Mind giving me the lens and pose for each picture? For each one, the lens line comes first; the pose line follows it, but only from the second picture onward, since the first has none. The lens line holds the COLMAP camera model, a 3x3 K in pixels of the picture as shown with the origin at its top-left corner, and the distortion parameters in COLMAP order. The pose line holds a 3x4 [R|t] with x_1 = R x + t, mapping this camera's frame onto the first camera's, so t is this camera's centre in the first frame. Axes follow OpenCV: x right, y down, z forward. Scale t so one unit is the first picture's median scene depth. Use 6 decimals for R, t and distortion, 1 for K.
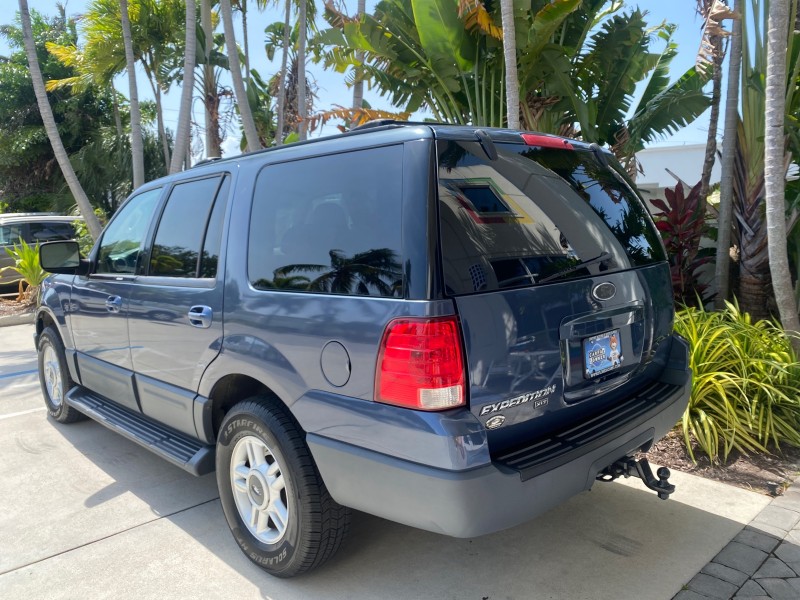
lens RADIAL K [[617.9, 0, 399.1], [0, 617.9, 299.1], [0, 0, 1]] dist [0.005973, -0.003807]
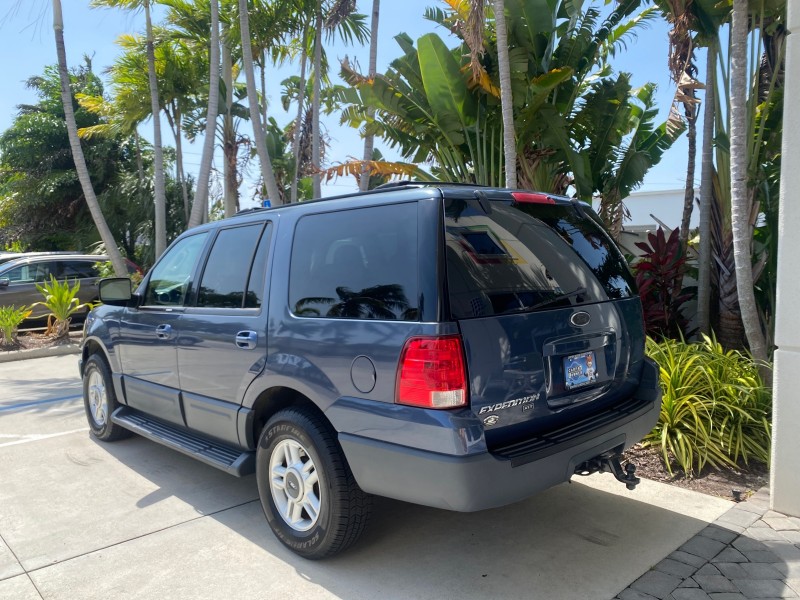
lens RADIAL K [[619.4, 0, 398.4], [0, 619.4, 298.7], [0, 0, 1]] dist [0.003842, -0.005971]
pose [[0.999968, 0.004131, -0.006782, -0.013208], [-0.004555, 0.997961, -0.063665, 0.016554], [0.006505, 0.063694, 0.997948, -0.142265]]
